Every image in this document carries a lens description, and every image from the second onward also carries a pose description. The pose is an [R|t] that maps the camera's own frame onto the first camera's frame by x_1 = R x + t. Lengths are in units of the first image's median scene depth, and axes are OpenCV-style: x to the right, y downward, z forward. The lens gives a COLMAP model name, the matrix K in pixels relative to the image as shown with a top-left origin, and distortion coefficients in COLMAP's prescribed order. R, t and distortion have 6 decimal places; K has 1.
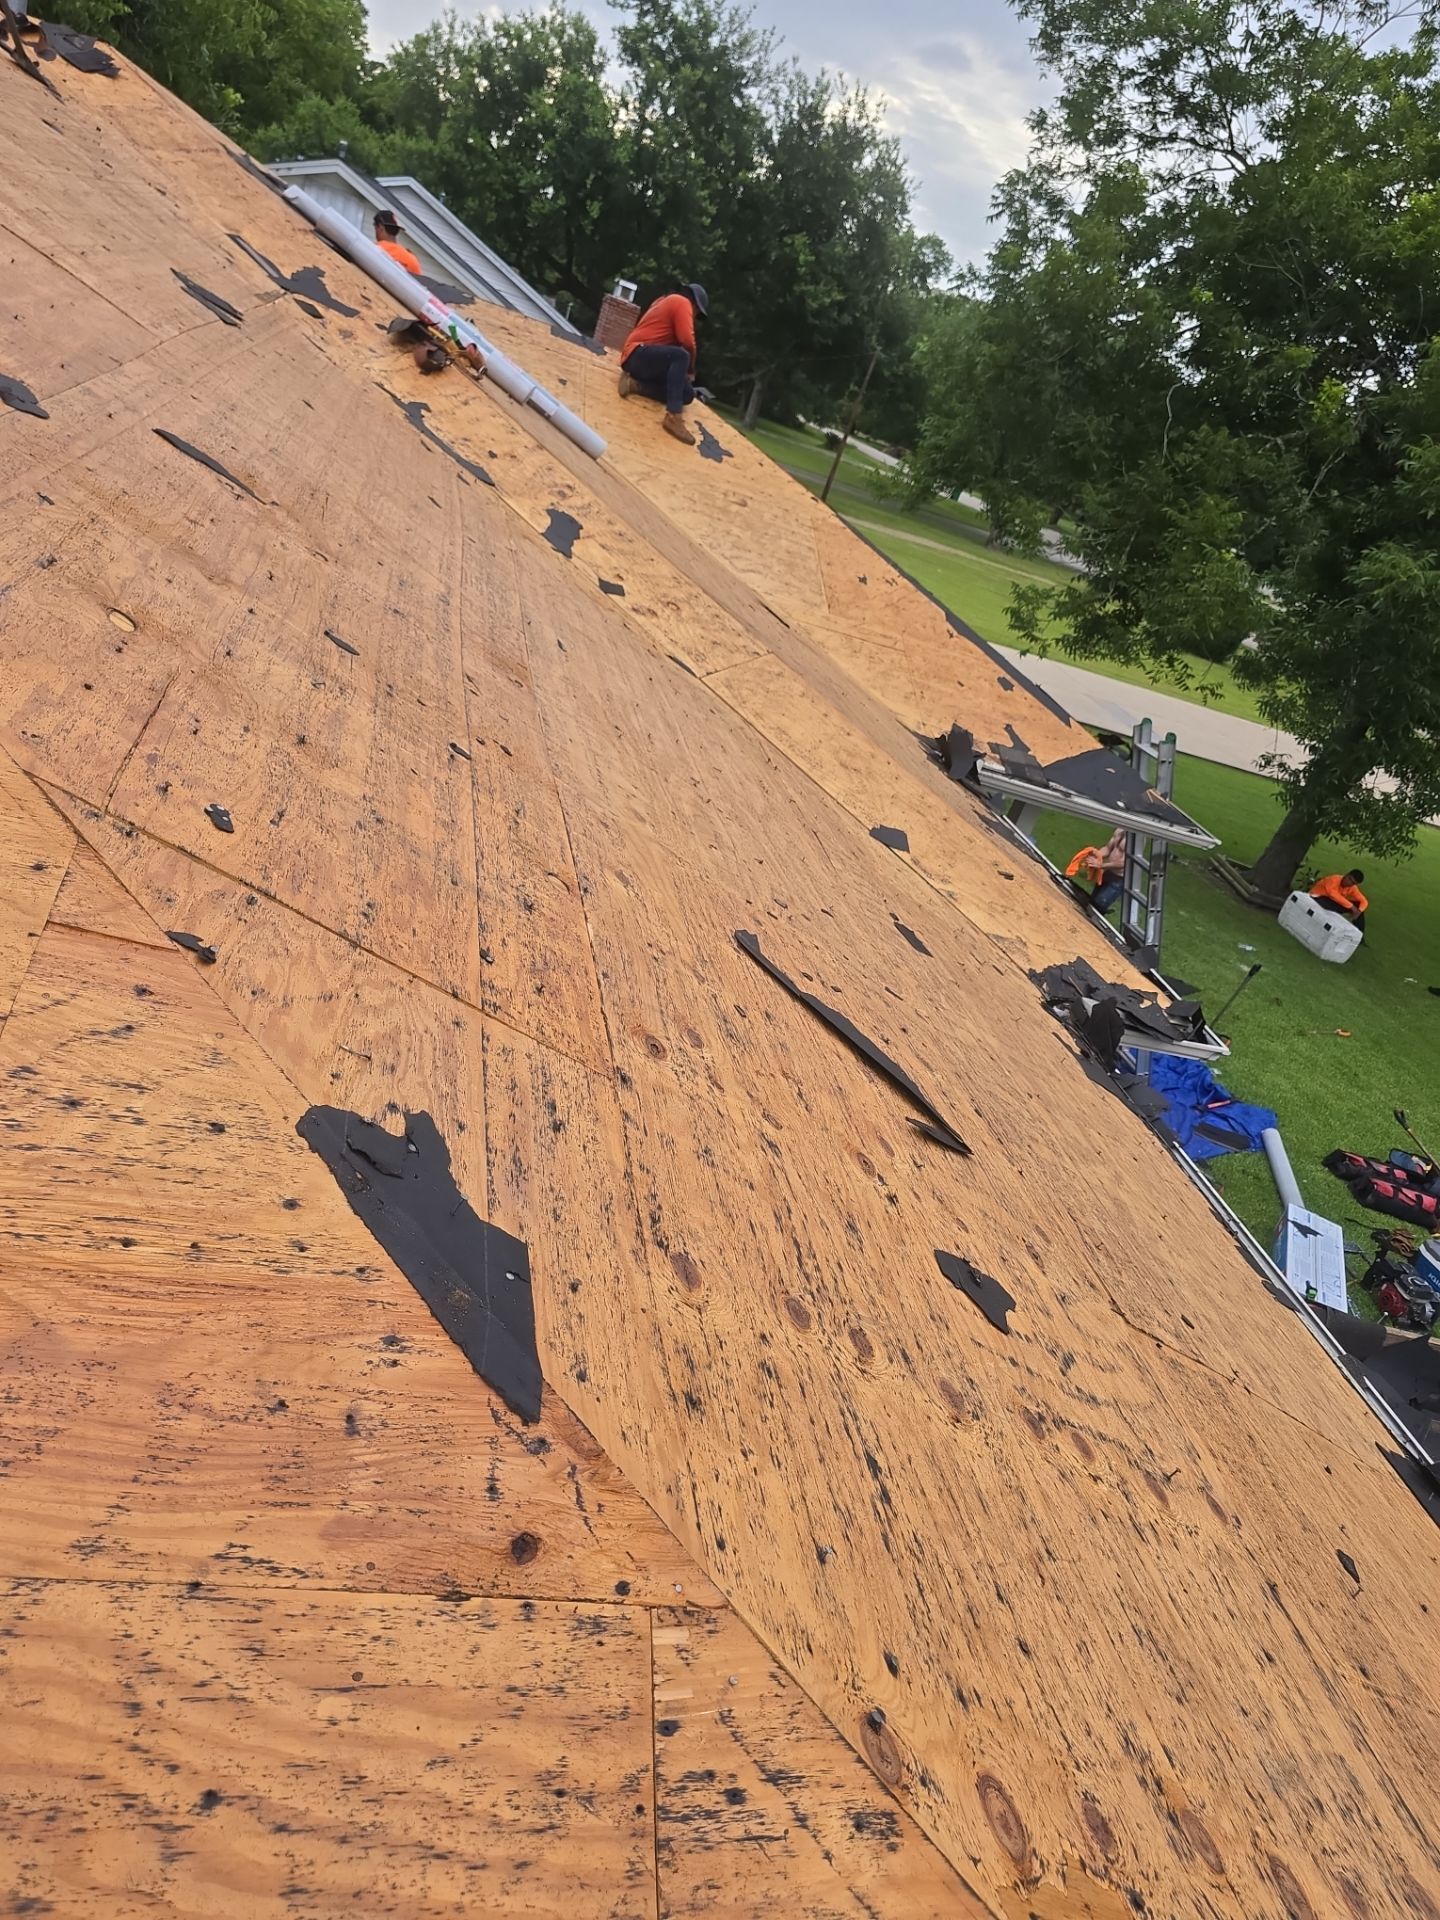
lens RADIAL K [[1273.1, 0, 720.0], [0, 1273.1, 960.0], [0, 0, 1]] dist [0.052892, -0.044811]
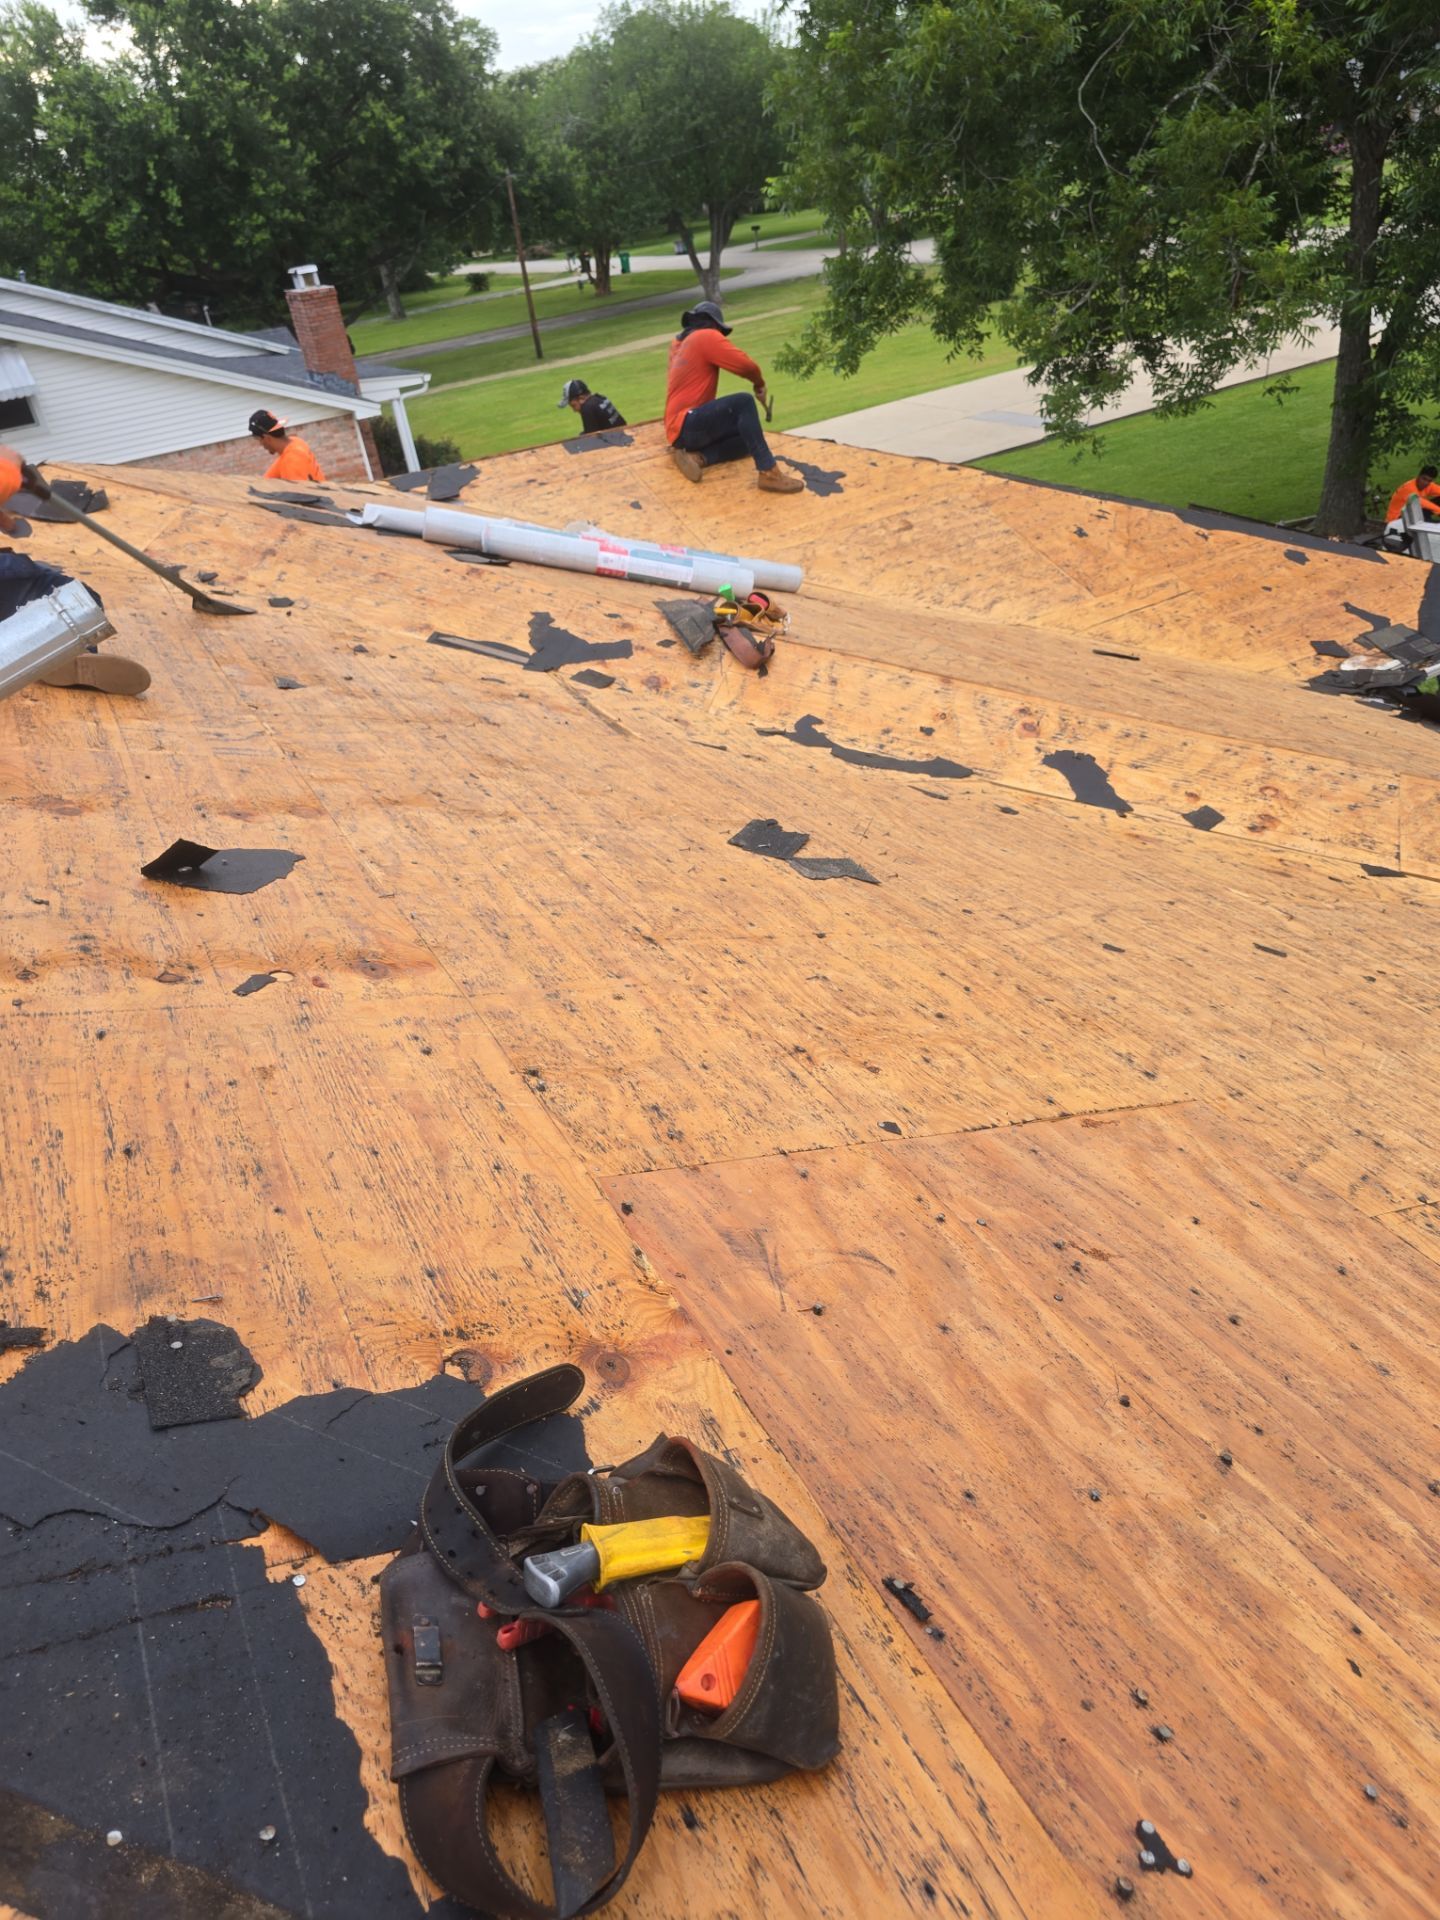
lens RADIAL K [[1273.1, 0, 720.0], [0, 1273.1, 960.0], [0, 0, 1]] dist [0.052892, -0.044811]
pose [[0.854132, -0.519984, 0.008680, -0.233750], [0.514089, 0.846734, 0.136943, -0.288832], [-0.078558, -0.112505, 0.990541, 0.156233]]
